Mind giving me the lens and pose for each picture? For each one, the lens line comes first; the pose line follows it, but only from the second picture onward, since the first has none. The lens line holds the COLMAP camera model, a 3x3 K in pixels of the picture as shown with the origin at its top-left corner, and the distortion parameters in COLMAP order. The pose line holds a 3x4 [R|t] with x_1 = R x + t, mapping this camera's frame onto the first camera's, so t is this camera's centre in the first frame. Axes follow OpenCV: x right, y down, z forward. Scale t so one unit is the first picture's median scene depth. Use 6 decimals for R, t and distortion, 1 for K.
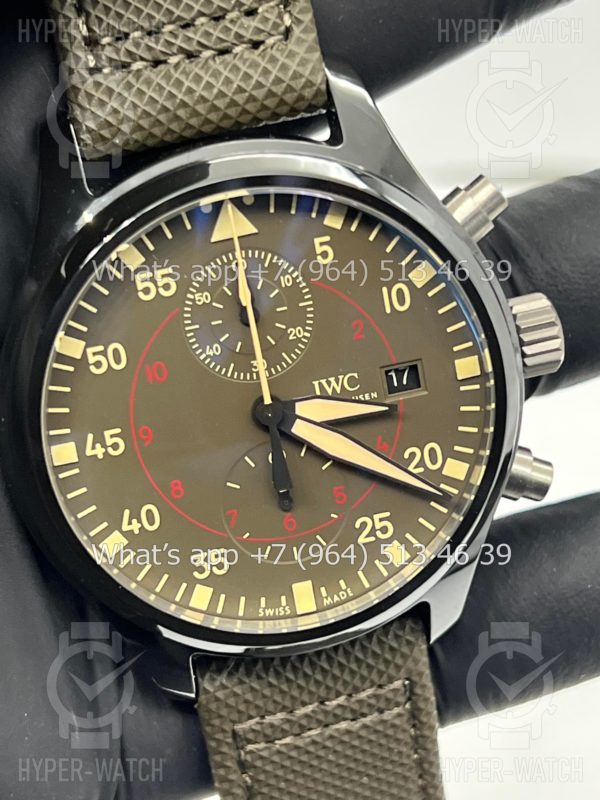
lens RADIAL K [[1913.6, 0, 300.0], [0, 1913.6, 400.0], [0, 0, 1]] dist [0.388200, -0.232770]
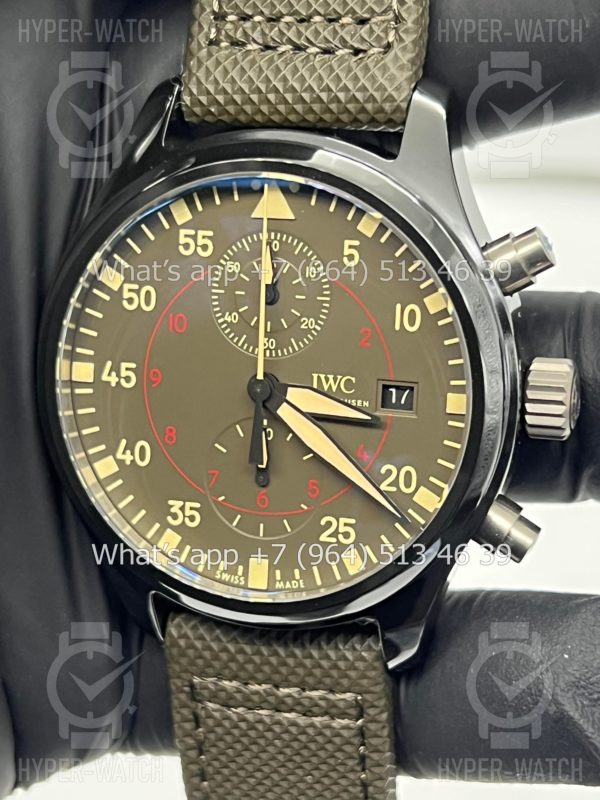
lens RADIAL K [[1913.6, 0, 300.0], [0, 1913.6, 400.0], [0, 0, 1]] dist [0.388200, -0.232770]
pose [[0.887010, 0.279299, -0.367702, 0.389009], [-0.297240, 0.954768, 0.008186, -0.002353], [0.353356, 0.102035, 0.929908, 0.030568]]
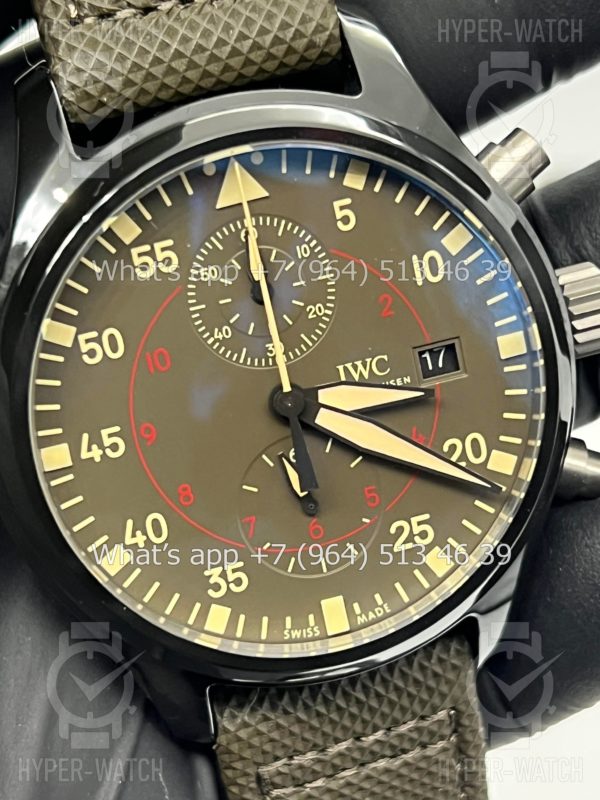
lens RADIAL K [[1913.6, 0, 300.0], [0, 1913.6, 400.0], [0, 0, 1]] dist [0.388200, -0.232770]
pose [[0.999294, -0.035514, 0.012296, -0.021603], [0.035992, 0.998507, -0.041080, 0.041419], [-0.010818, 0.041493, 0.999080, 0.125196]]
